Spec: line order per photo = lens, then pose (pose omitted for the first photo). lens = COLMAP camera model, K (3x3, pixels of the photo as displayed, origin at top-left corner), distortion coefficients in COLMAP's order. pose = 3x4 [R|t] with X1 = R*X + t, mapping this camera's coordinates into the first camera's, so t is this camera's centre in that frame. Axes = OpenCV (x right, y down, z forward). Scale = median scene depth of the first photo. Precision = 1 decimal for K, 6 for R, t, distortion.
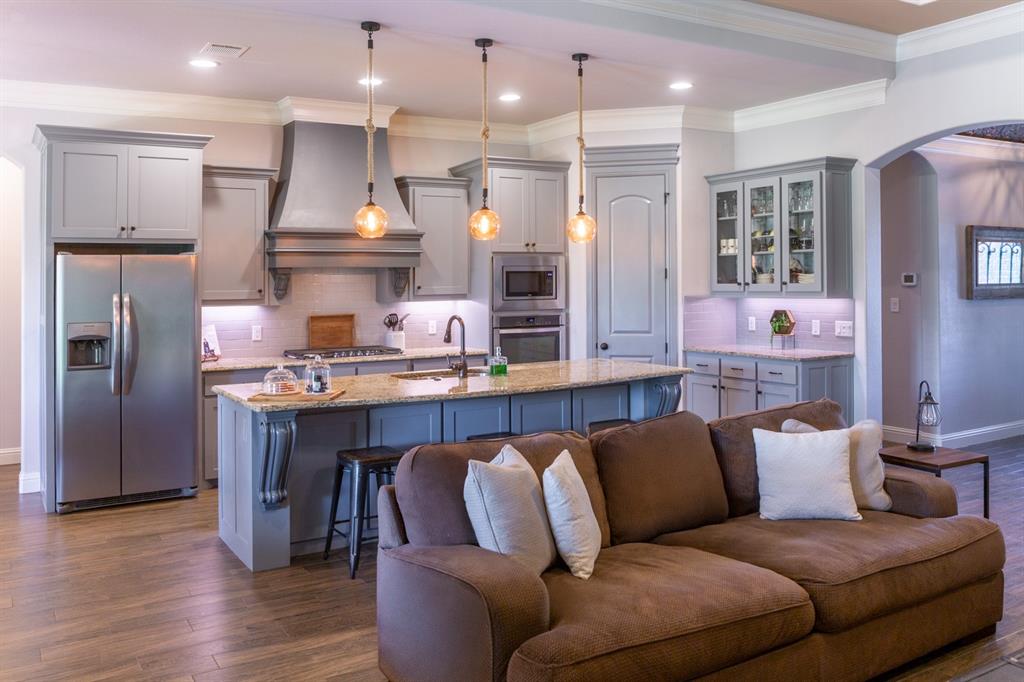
lens RADIAL K [[846.2, 0, 515.5], [0, 846.2, 270.4], [0, 0, 1]] dist [-0.035803, -0.001991]
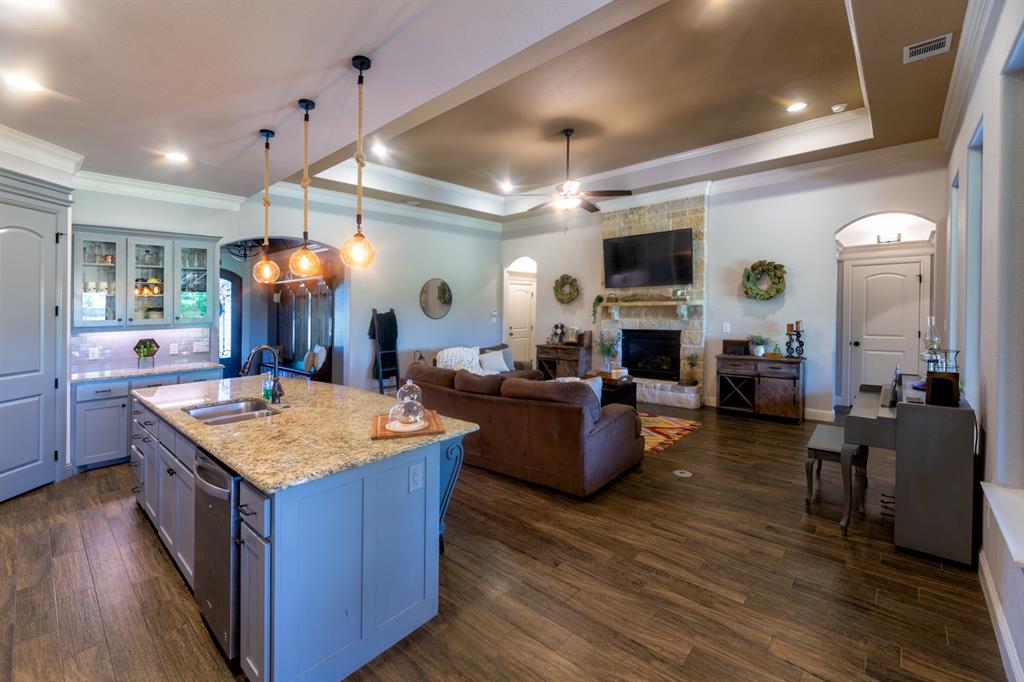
lens RADIAL K [[434.0, 0, 498.0], [0, 434.0, 308.2], [0, 0, 1]] dist [-0.000259, -0.000105]
pose [[-0.269365, 0.015048, 0.962921, -0.512034], [0.009491, 0.999871, -0.012970, 0.013676], [-0.962991, 0.005645, -0.269473, 0.676582]]
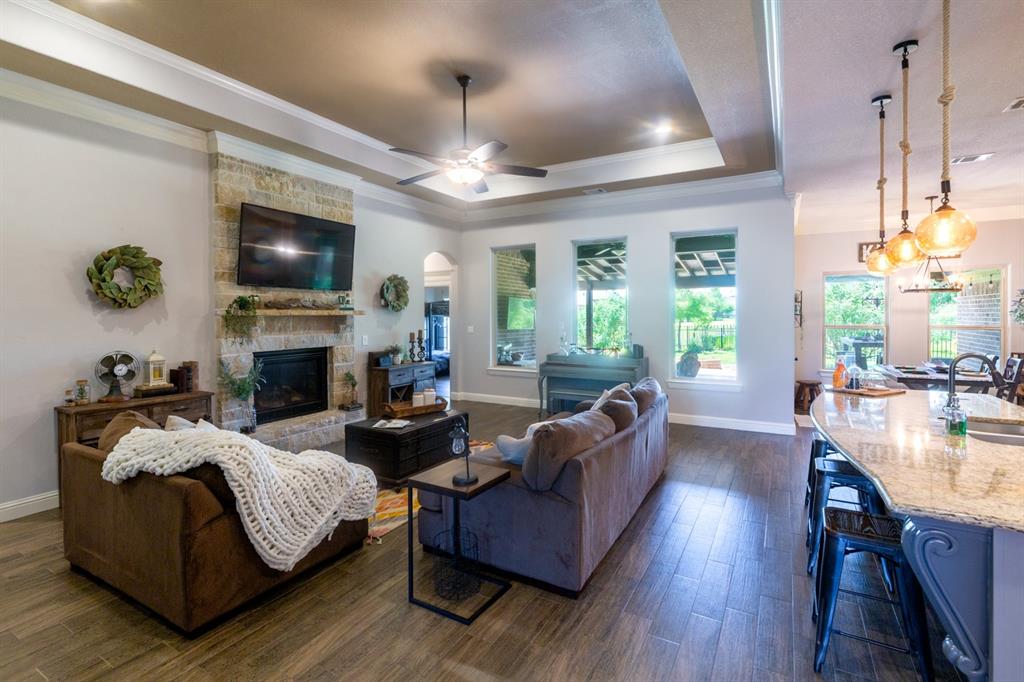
lens RADIAL K [[479.3, 0, 512.0], [0, 479.3, 341.0], [0, 0, 1]] dist [-0.000295, -0.000150]
pose [[-0.876549, 0.041588, -0.479513, 0.430090], [0.019463, 0.998508, 0.051022, 0.006567], [0.480920, 0.035391, -0.876050, 0.941949]]
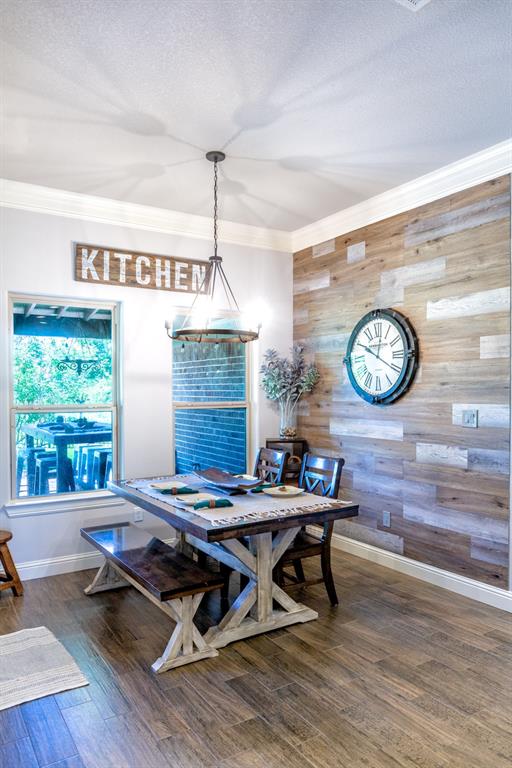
lens RADIAL K [[534.8, 0, 266.5], [0, 534.8, 403.8], [0, 0, 1]] dist [-0.005488, -0.003001]
pose [[0.030804, 0.036773, -0.998849, -0.153804], [0.012939, 0.999225, 0.037186, 0.019847], [0.999442, -0.014070, 0.030304, 0.566817]]
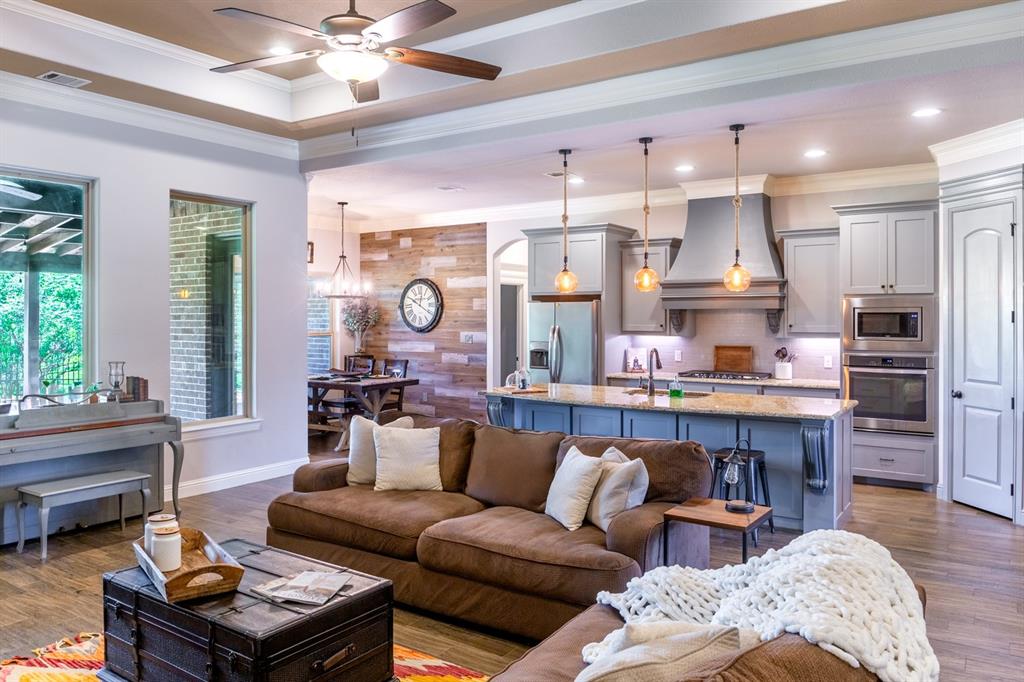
lens RADIAL K [[734.7, 0, 526.5], [0, 734.7, 317.2], [0, 0, 1]] dist [-0.007699, -0.024945]
pose [[0.442470, 0.015920, -0.896642, 0.675328], [0.005061, 0.999782, 0.020249, -0.015257], [0.896769, -0.013497, 0.442293, 0.245069]]
